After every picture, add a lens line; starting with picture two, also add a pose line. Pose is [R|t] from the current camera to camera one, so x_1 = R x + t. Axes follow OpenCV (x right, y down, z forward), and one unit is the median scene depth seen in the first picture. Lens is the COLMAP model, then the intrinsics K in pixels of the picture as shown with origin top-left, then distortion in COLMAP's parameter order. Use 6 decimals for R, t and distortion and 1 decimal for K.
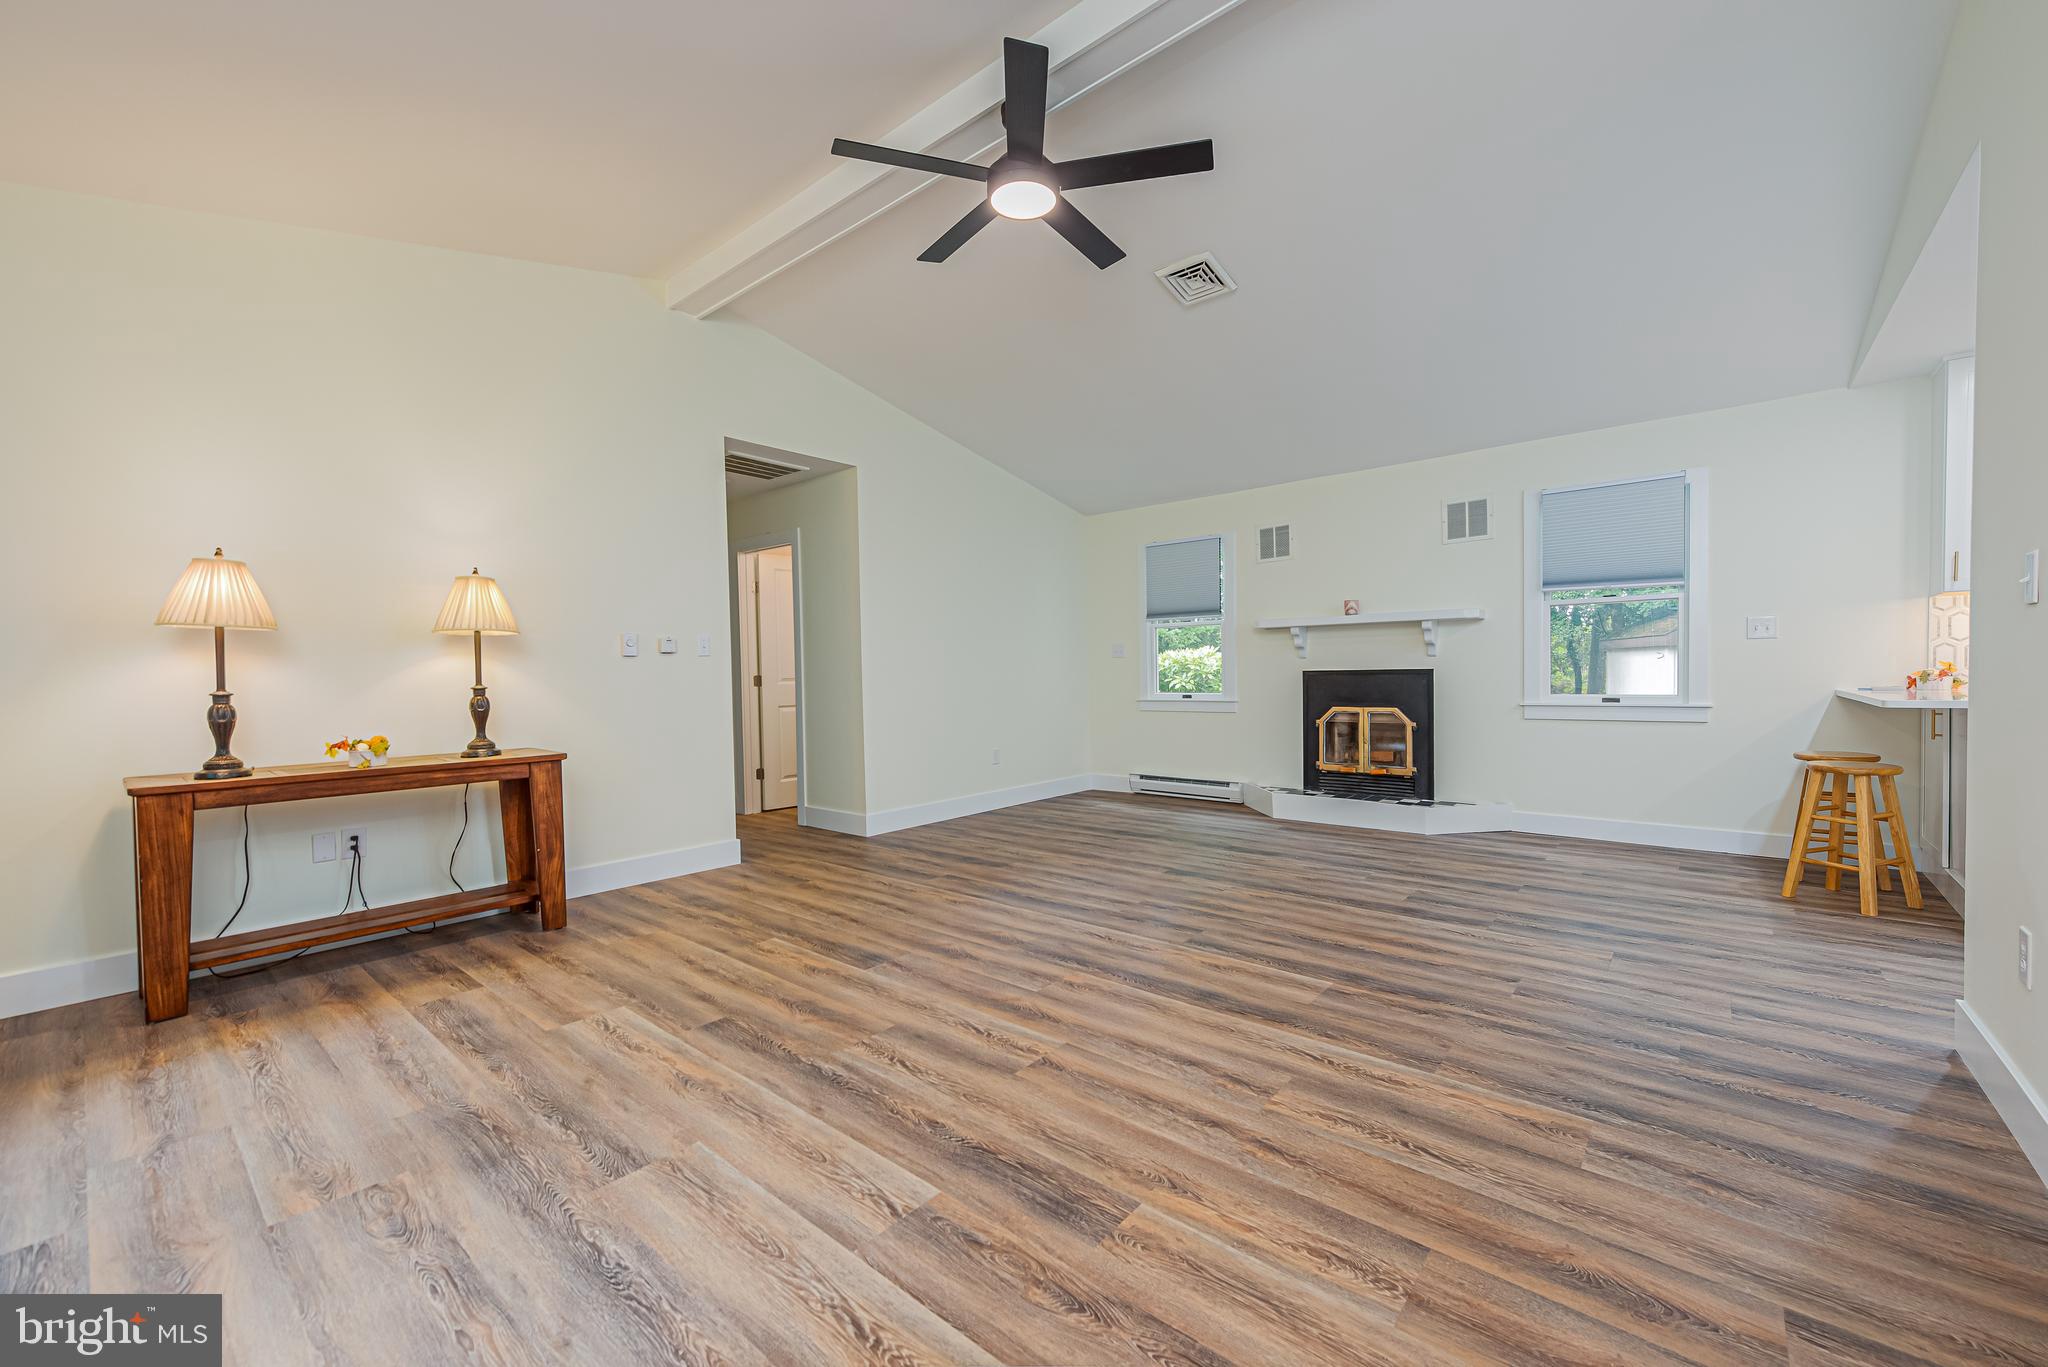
lens RADIAL K [[803.0, 0, 1039.8], [0, 803.0, 690.2], [0, 0, 1]] dist [0.011108, -0.003365]
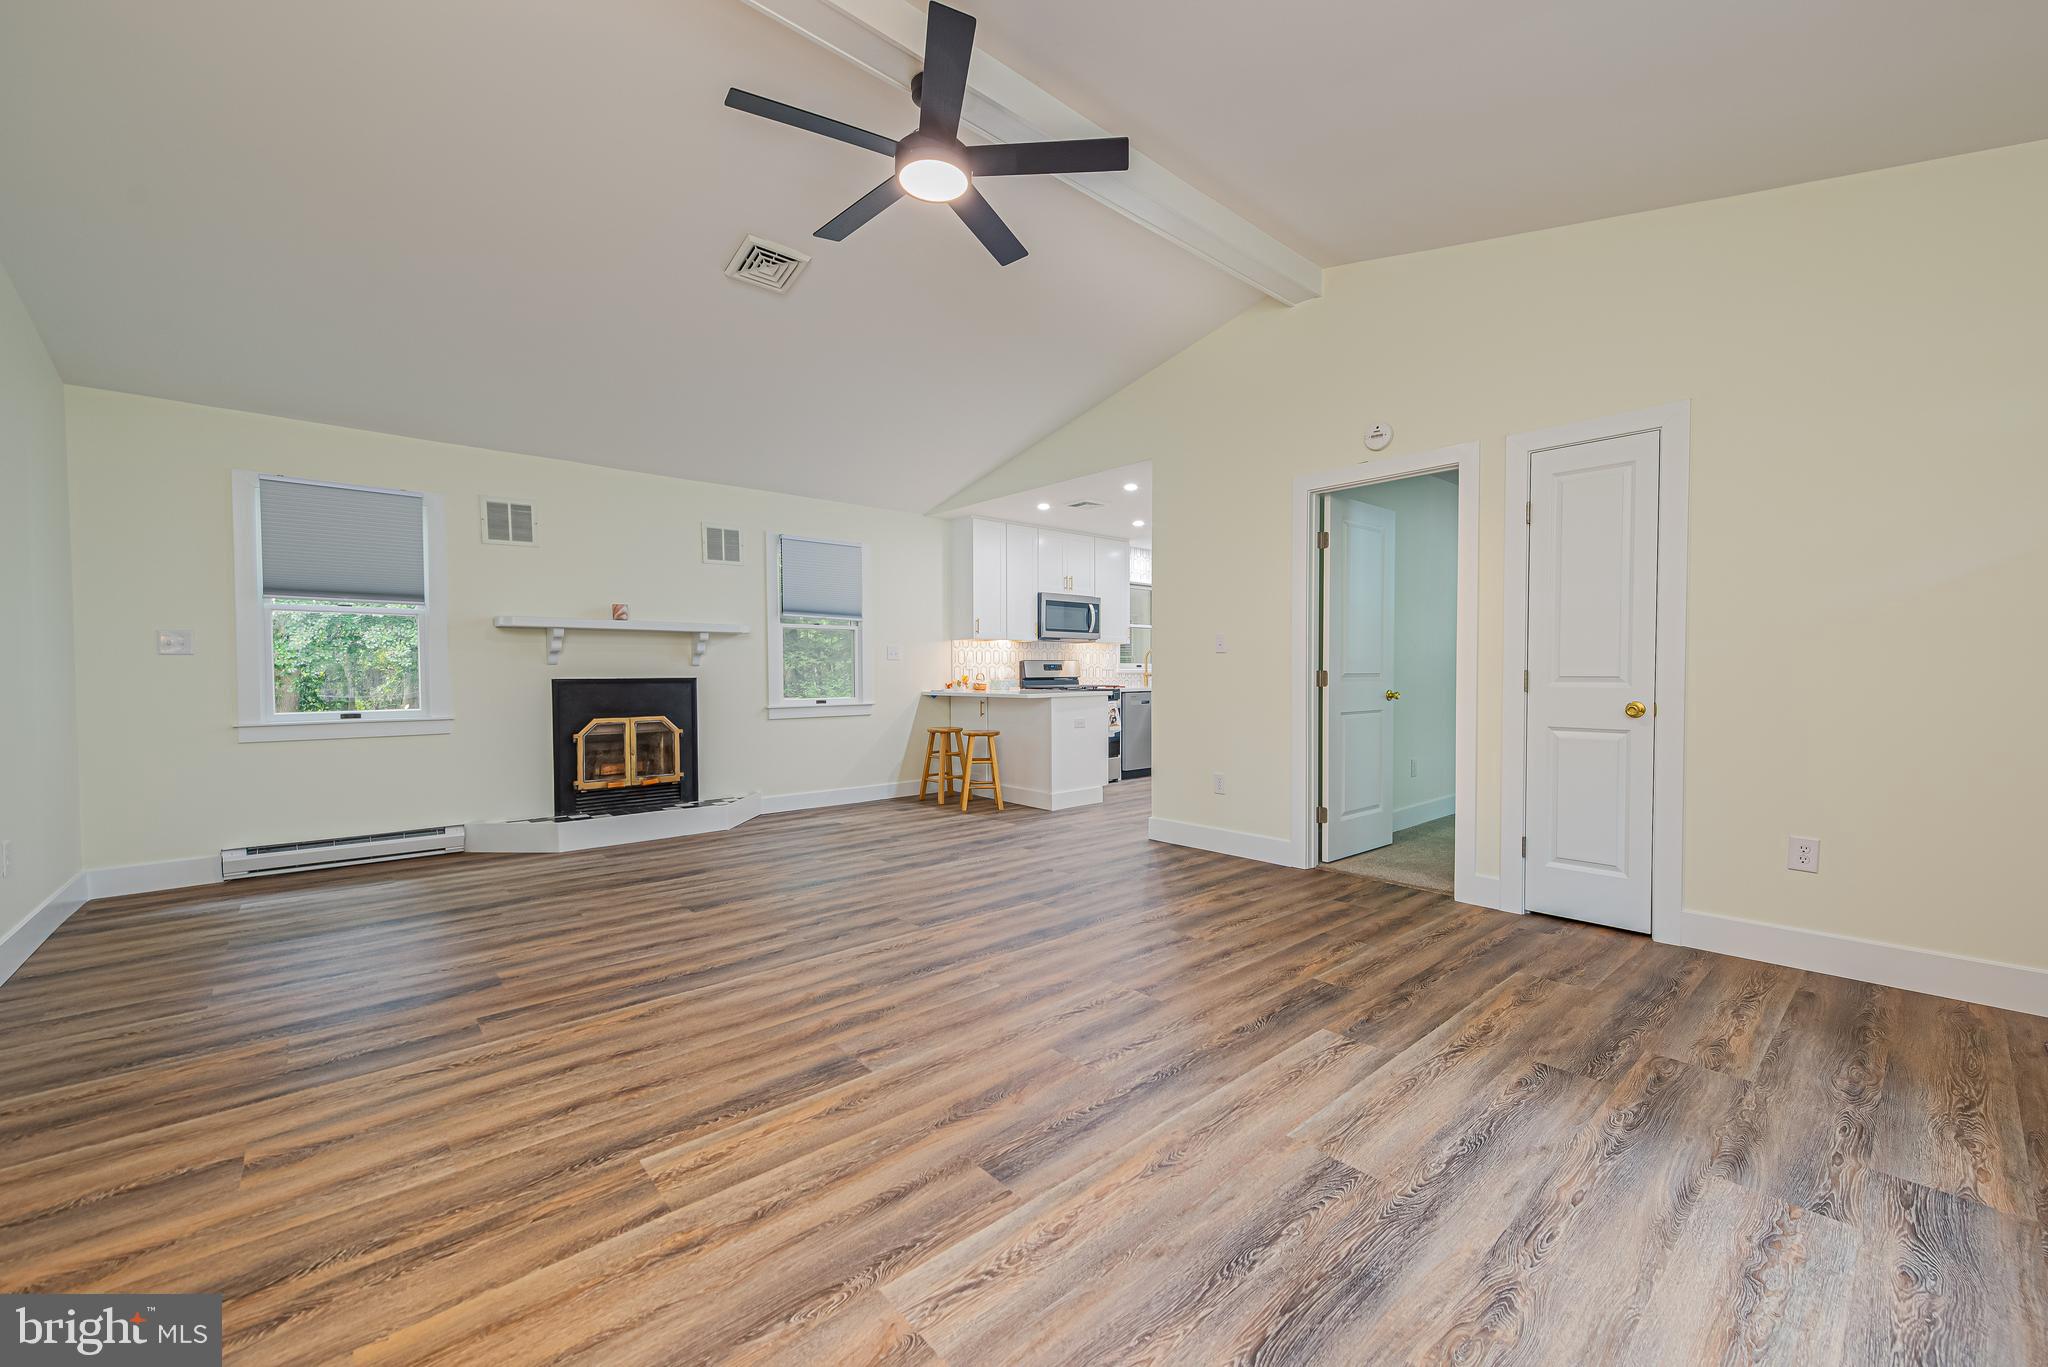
lens RADIAL K [[803.0, 0, 1039.8], [0, 803.0, 690.2], [0, 0, 1]] dist [0.011108, -0.003365]
pose [[0.144708, -0.006159, 0.989455, -0.862115], [0.025197, 0.999679, 0.002538, -0.002180], [-0.989154, 0.024564, 0.144817, 0.678136]]
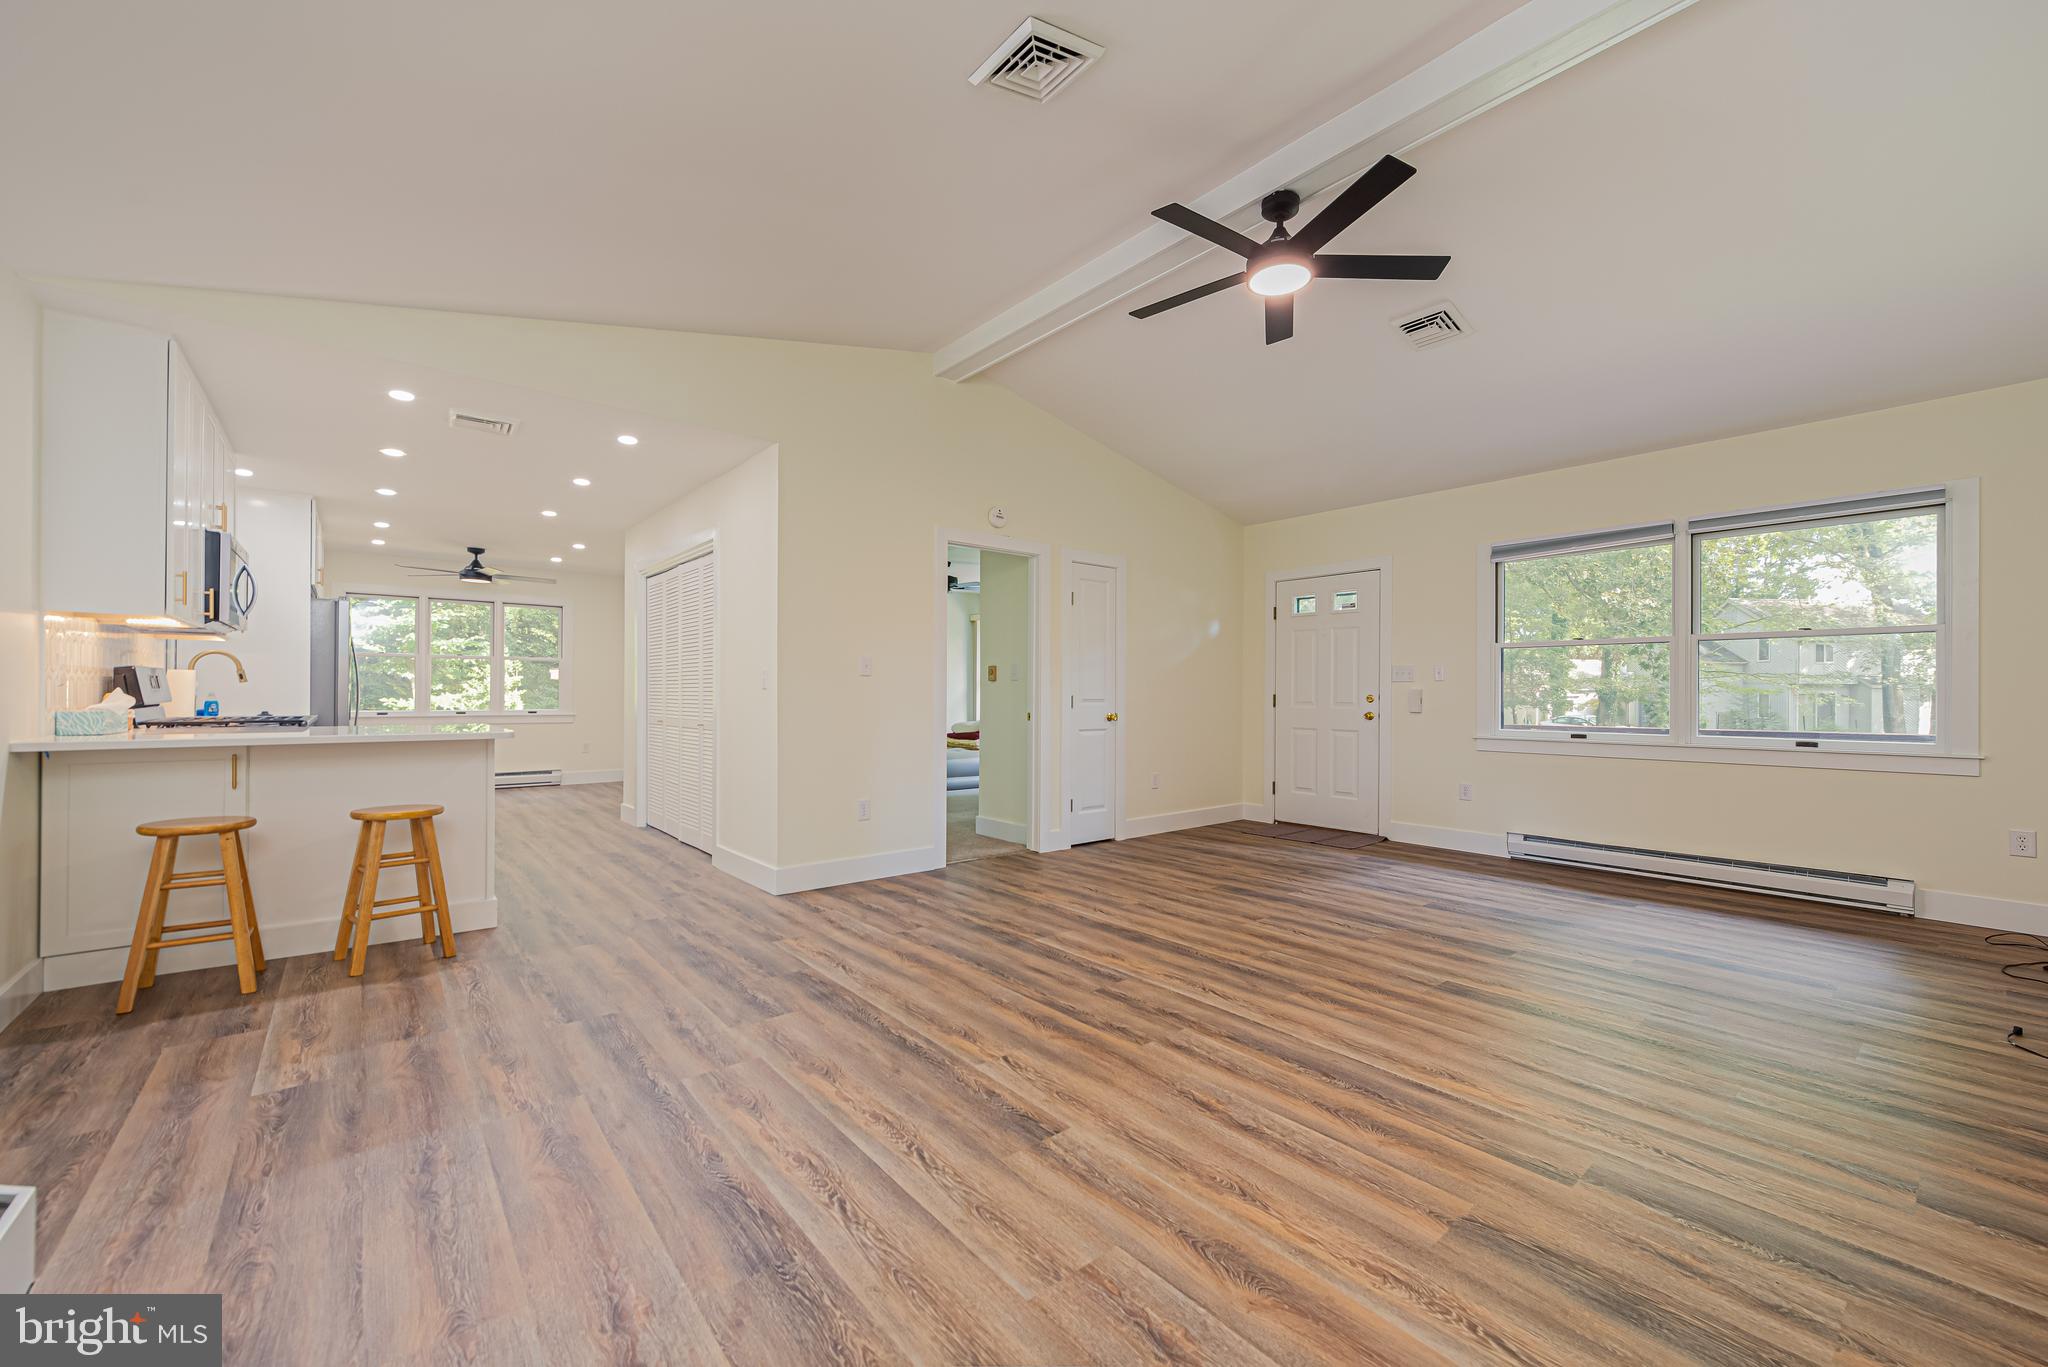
lens RADIAL K [[803.0, 0, 1039.8], [0, 803.0, 690.2], [0, 0, 1]] dist [0.011108, -0.003365]
pose [[-0.984915, 0.013409, 0.172518, 0.110475], [0.016408, 0.999738, 0.015970, -0.052292], [-0.172258, 0.018560, -0.984877, 1.967932]]
